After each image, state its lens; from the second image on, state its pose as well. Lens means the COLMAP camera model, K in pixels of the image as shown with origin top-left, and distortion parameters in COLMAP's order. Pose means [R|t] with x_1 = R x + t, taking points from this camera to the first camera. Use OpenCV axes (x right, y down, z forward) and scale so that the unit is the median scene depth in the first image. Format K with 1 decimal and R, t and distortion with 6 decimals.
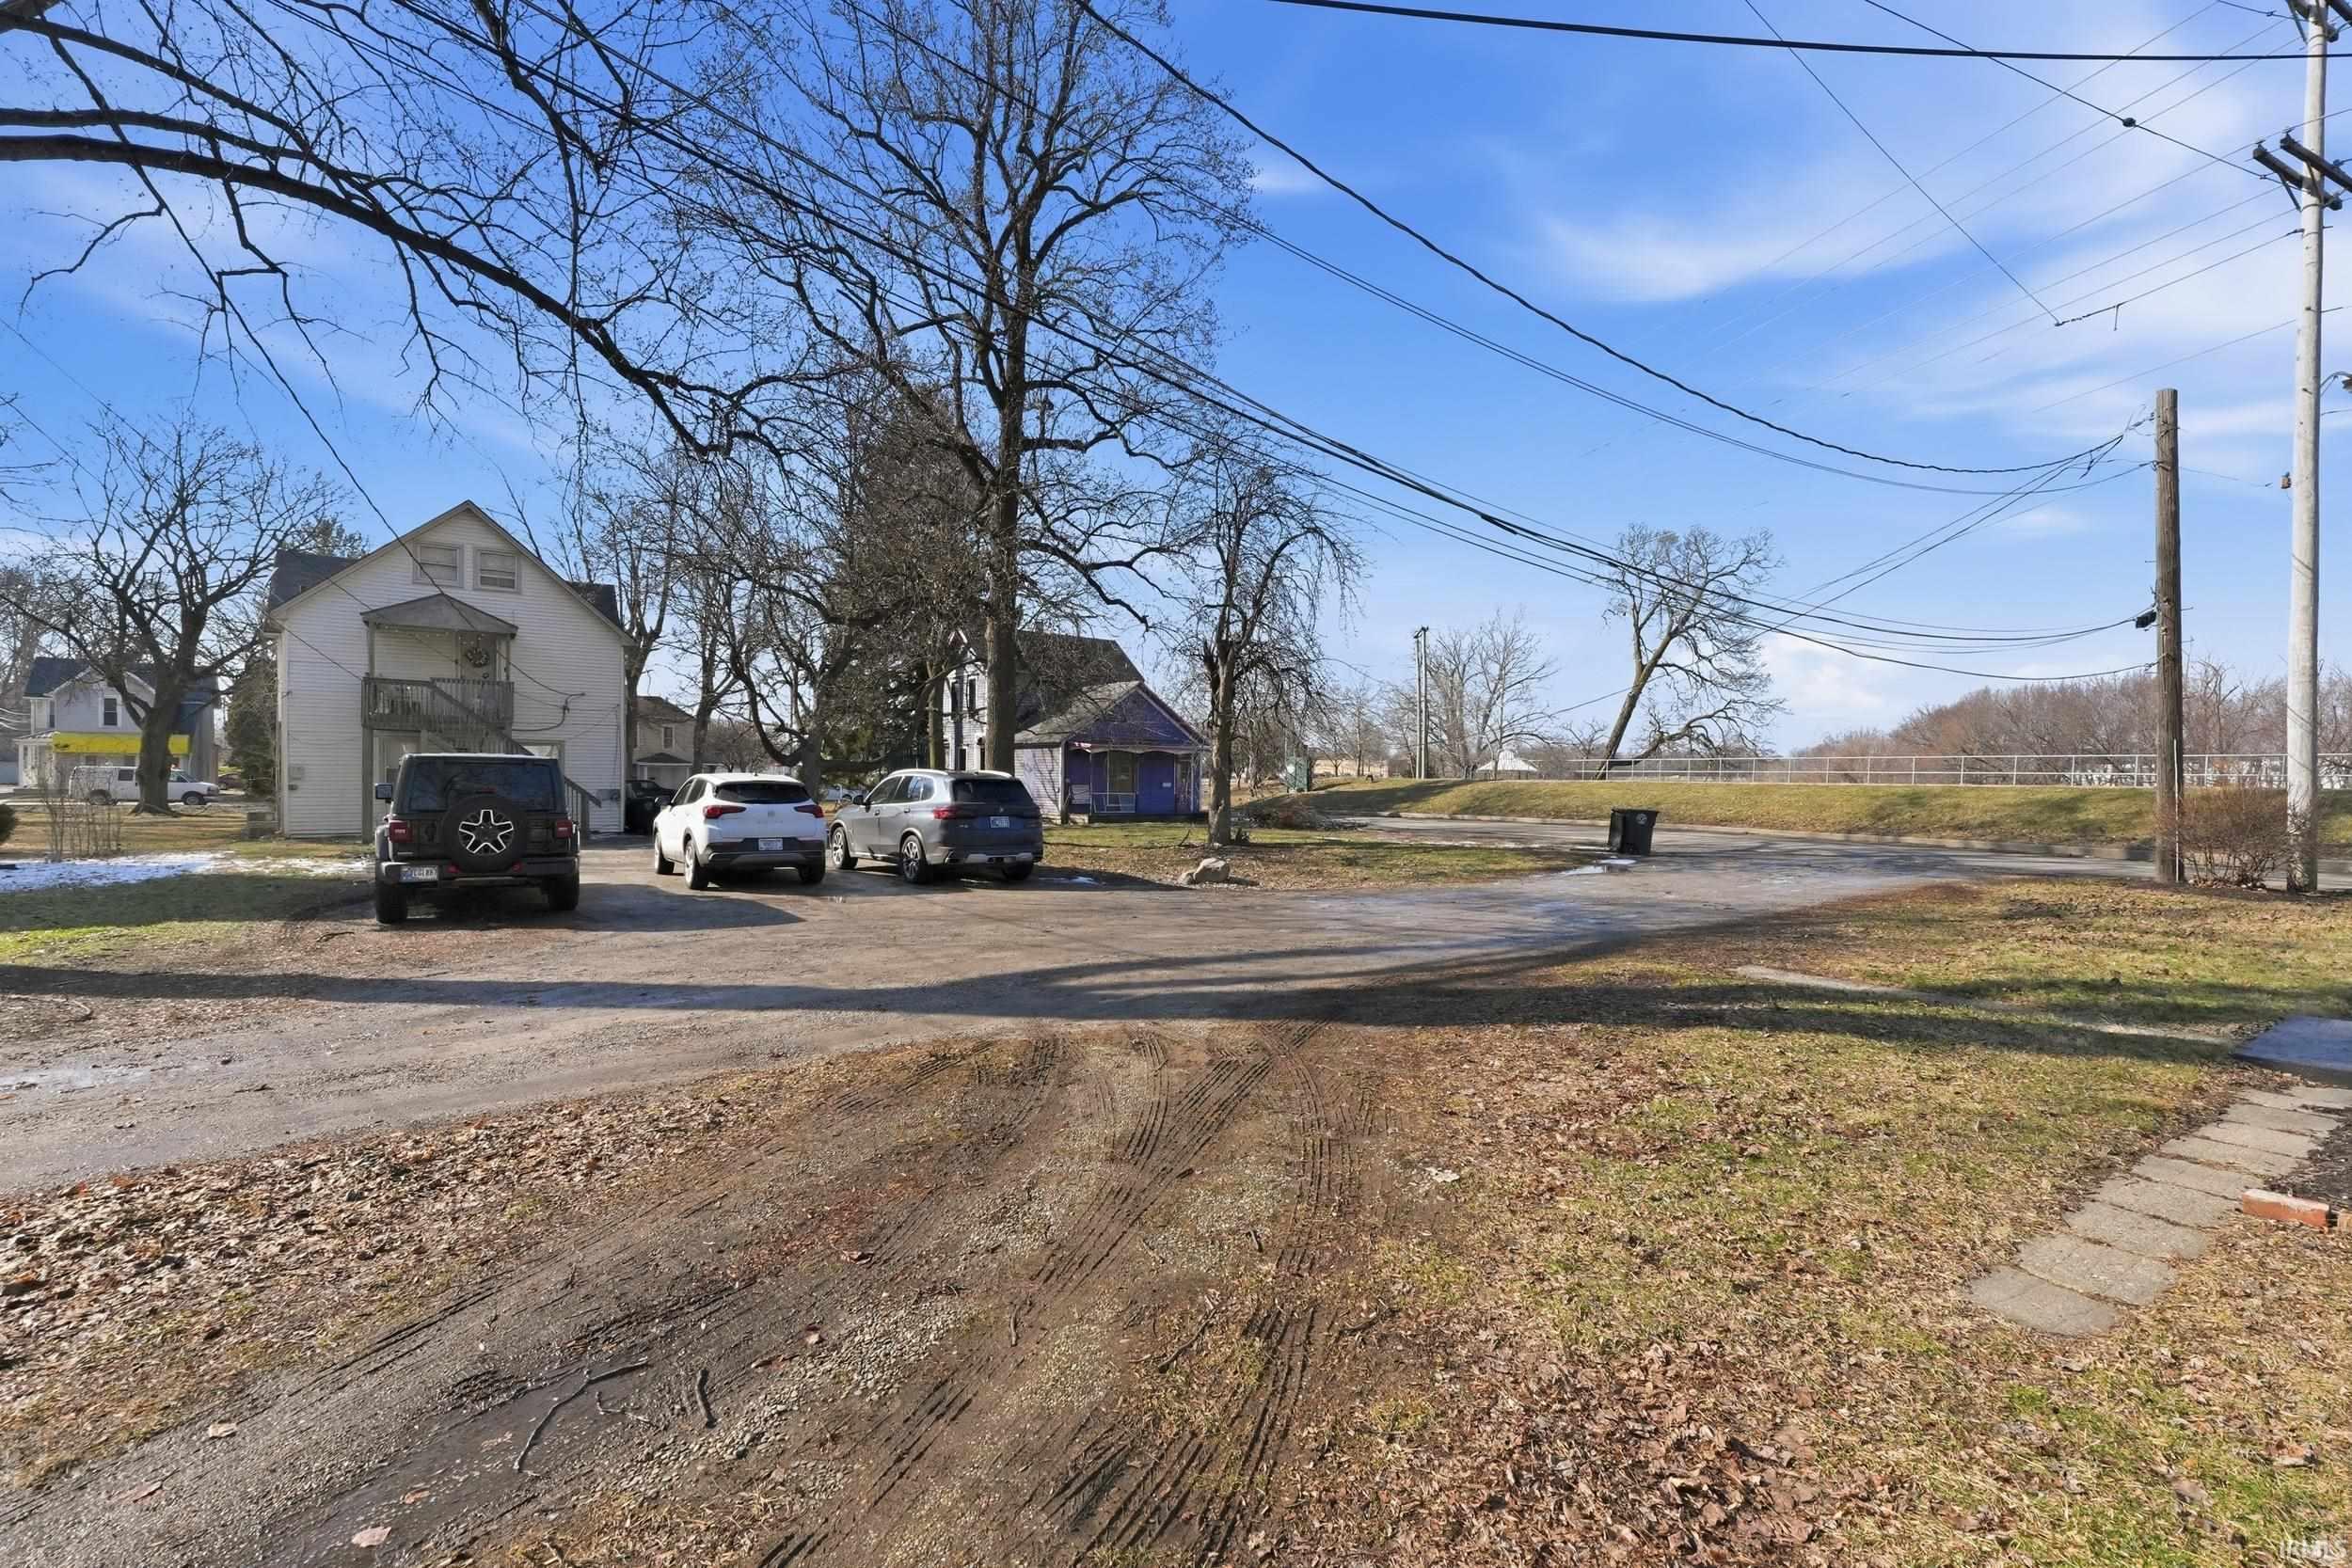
lens RADIAL K [[1077.8, 0, 1179.9], [0, 1077.8, 813.1], [0, 0, 1]] dist [-0.000397, -0.000328]
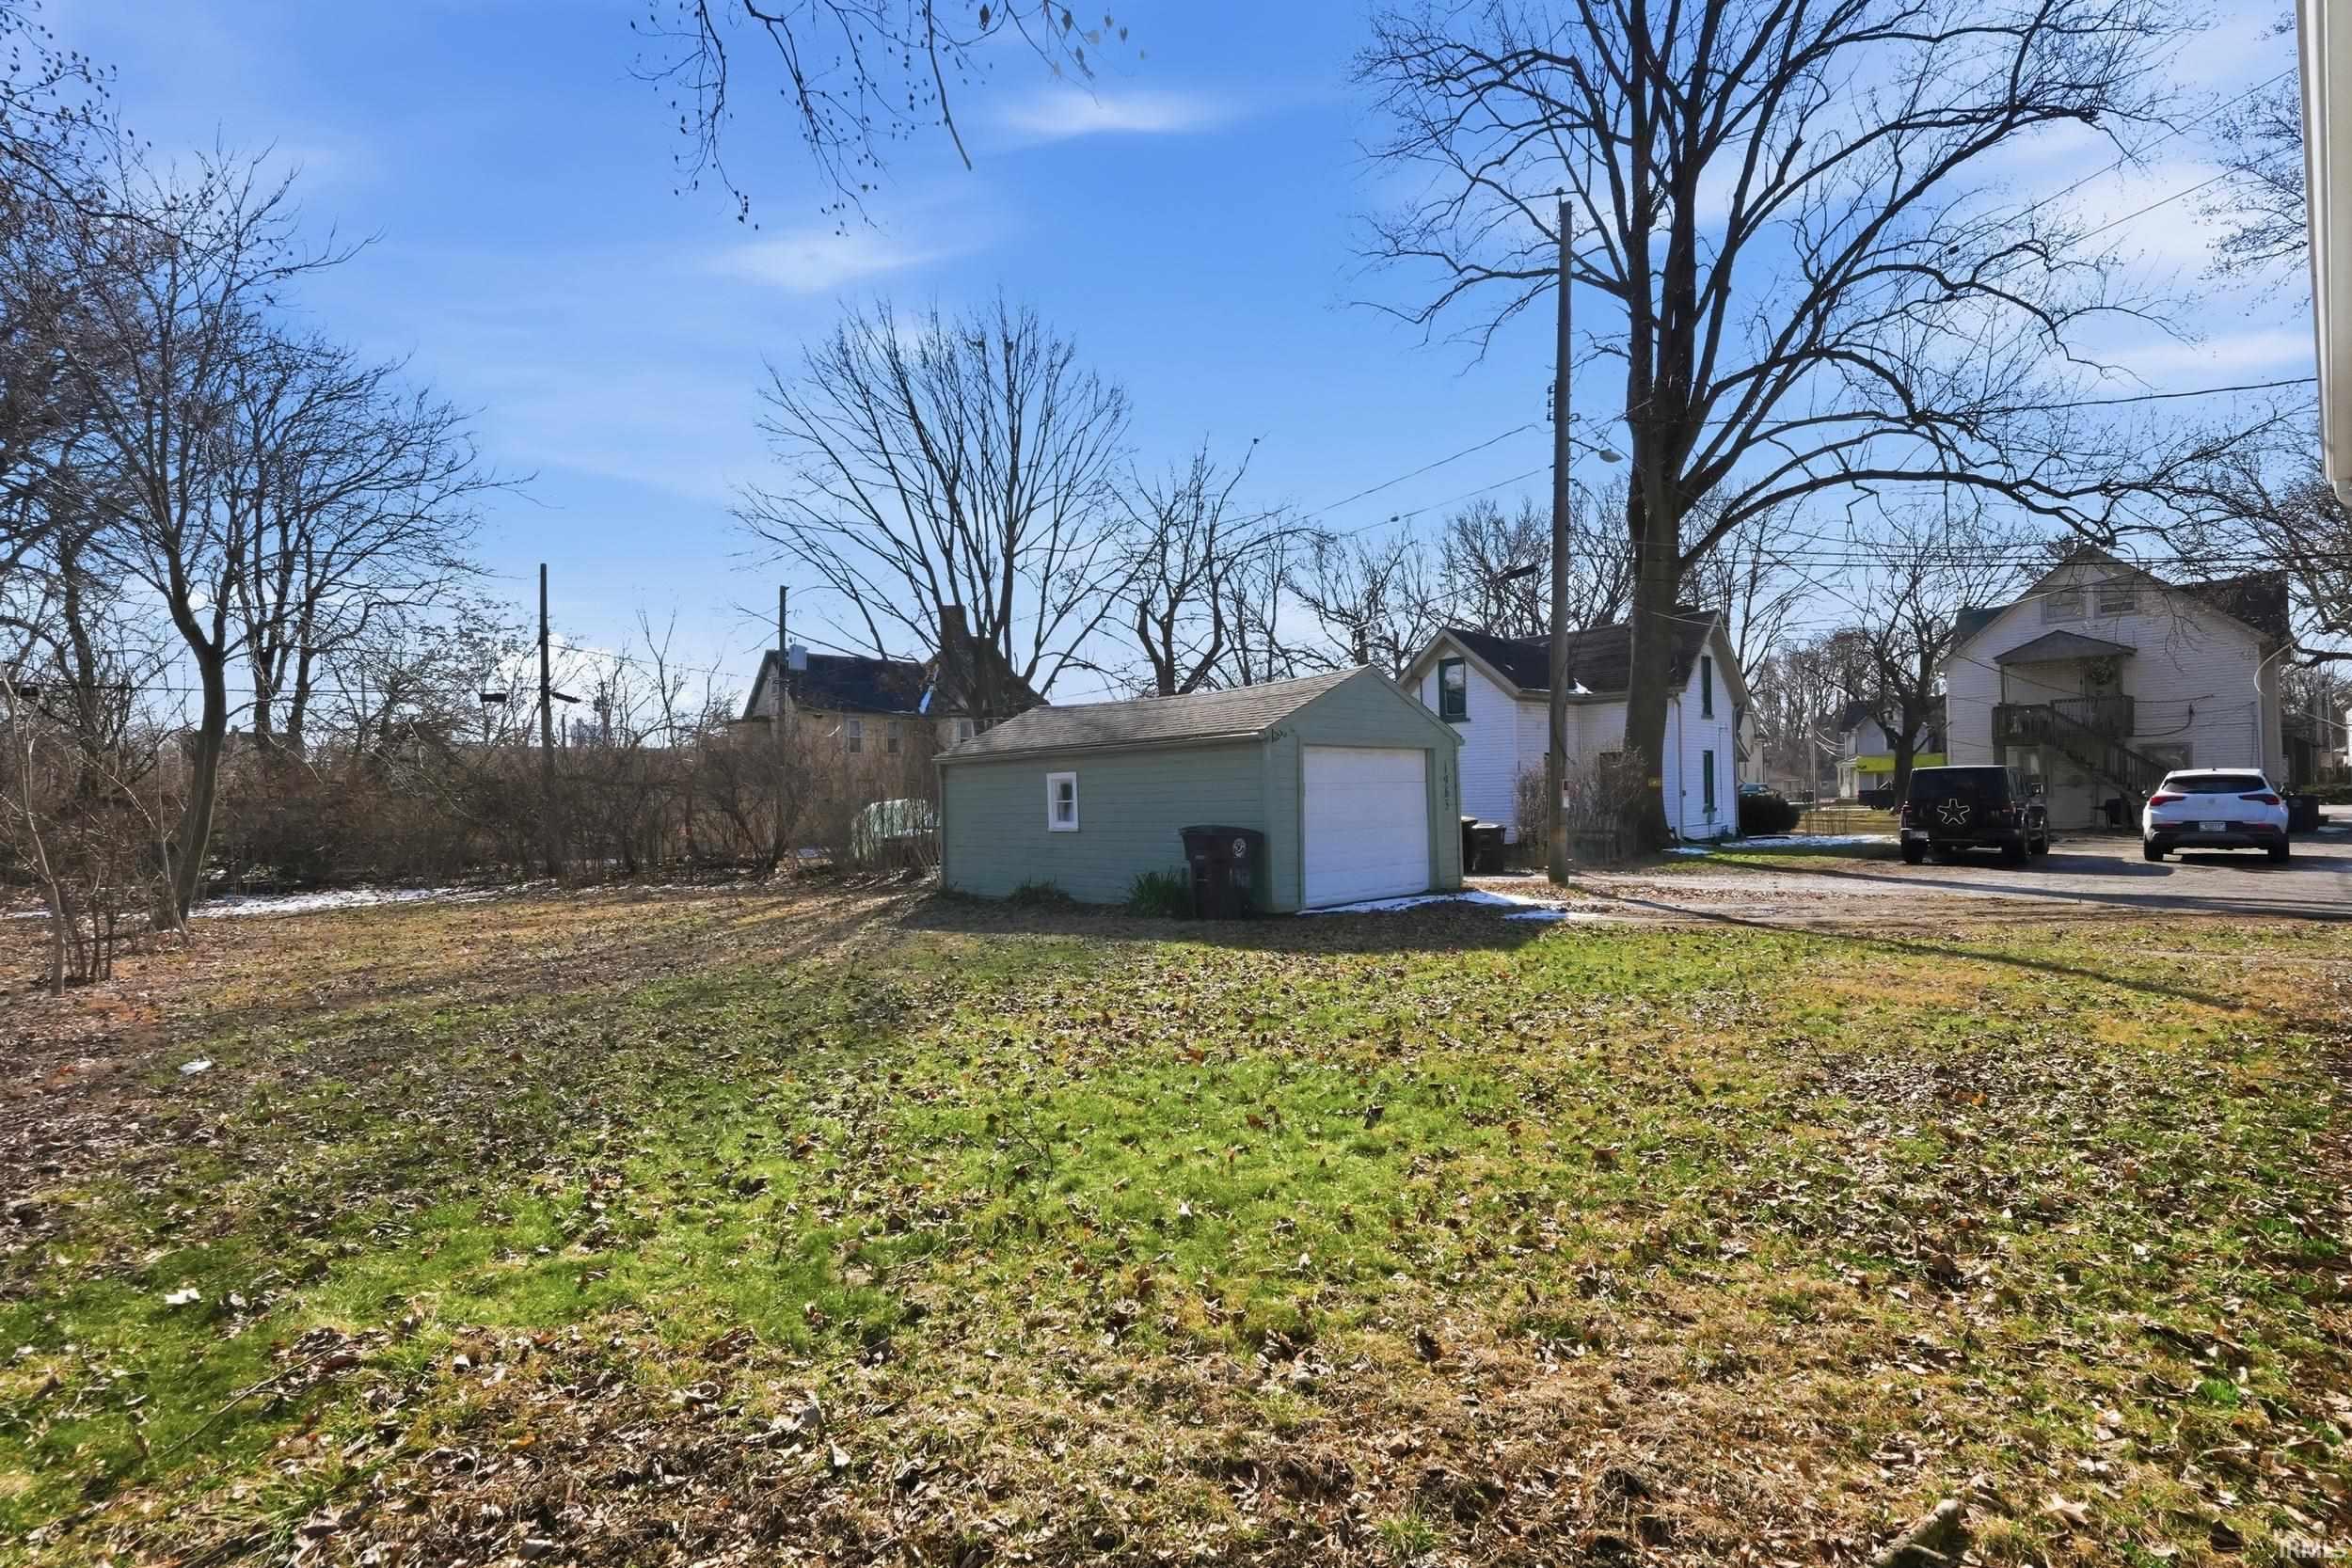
lens RADIAL K [[1024.0, 0, 1172.3], [0, 1024.0, 767.4], [0, 0, 1]] dist [0.002539, 0.000388]
pose [[0.155341, -0.042128, -0.986962, 0.319826], [-0.005148, 0.999042, -0.043454, 0.009746], [0.987847, 0.011831, 0.154976, -0.196872]]
